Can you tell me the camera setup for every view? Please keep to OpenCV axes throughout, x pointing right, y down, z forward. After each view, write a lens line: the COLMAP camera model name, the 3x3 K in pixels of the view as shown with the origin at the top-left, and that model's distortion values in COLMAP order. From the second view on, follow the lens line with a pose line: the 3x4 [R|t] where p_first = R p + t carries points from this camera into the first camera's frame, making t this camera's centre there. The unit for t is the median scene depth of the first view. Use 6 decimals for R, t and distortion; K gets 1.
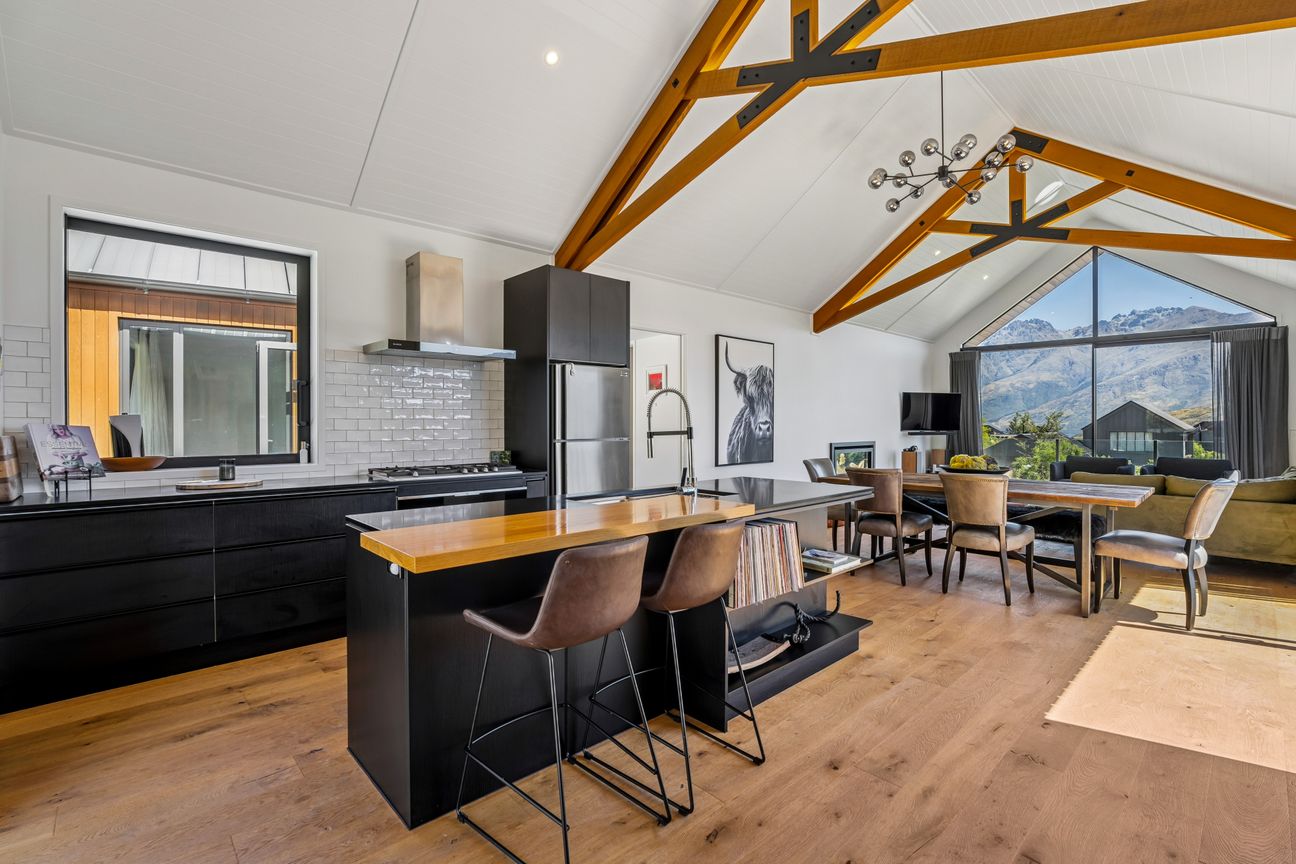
lens RADIAL K [[584.2, 0, 648.0], [0, 584.2, 432.0], [0, 0, 1]] dist [-0.002231, -0.000063]
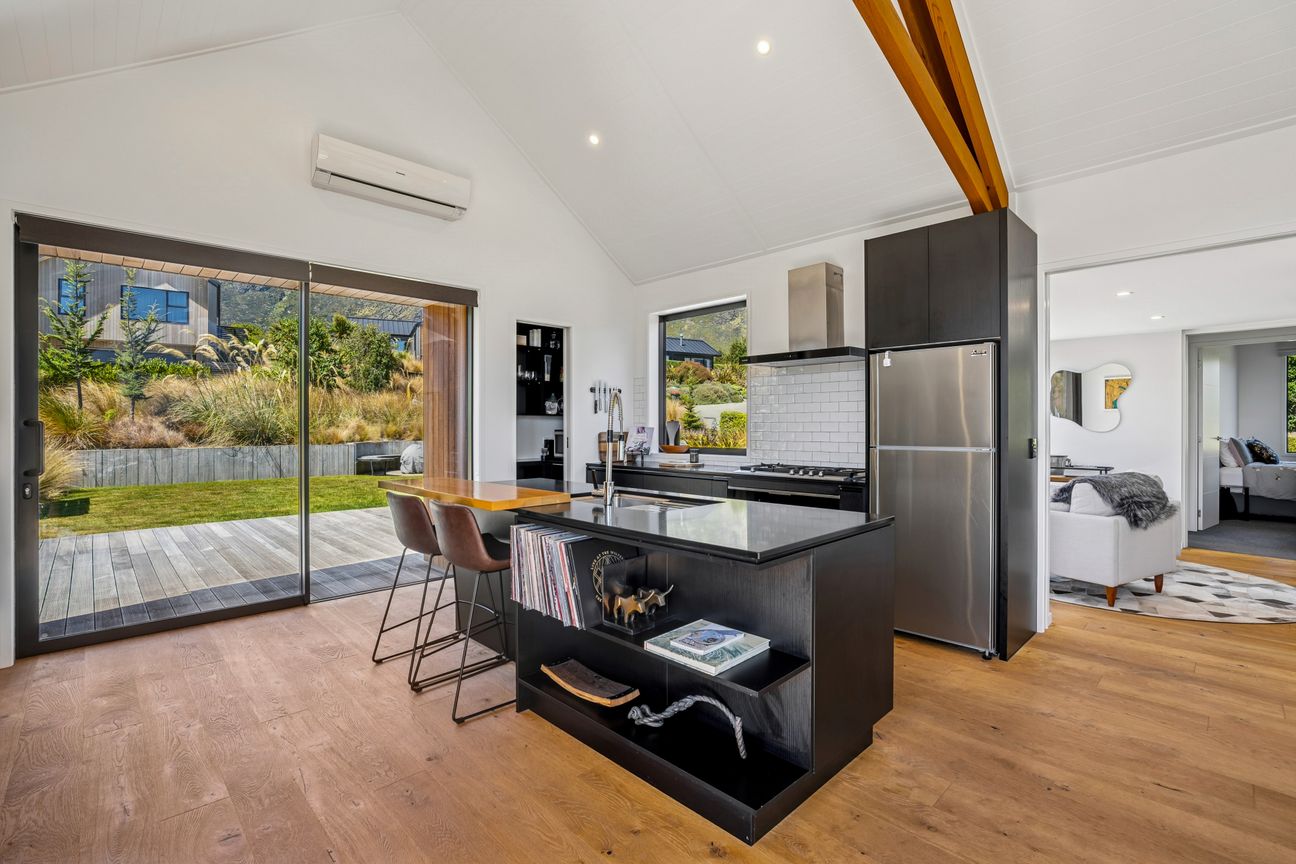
lens RADIAL K [[584.2, 0, 648.0], [0, 584.2, 432.0], [0, 0, 1]] dist [-0.002231, -0.000063]
pose [[0.016656, 0.005594, -0.999846, 0.750341], [-0.019910, 0.999788, 0.005262, -0.004666], [0.999663, 0.019820, 0.016764, 0.753905]]
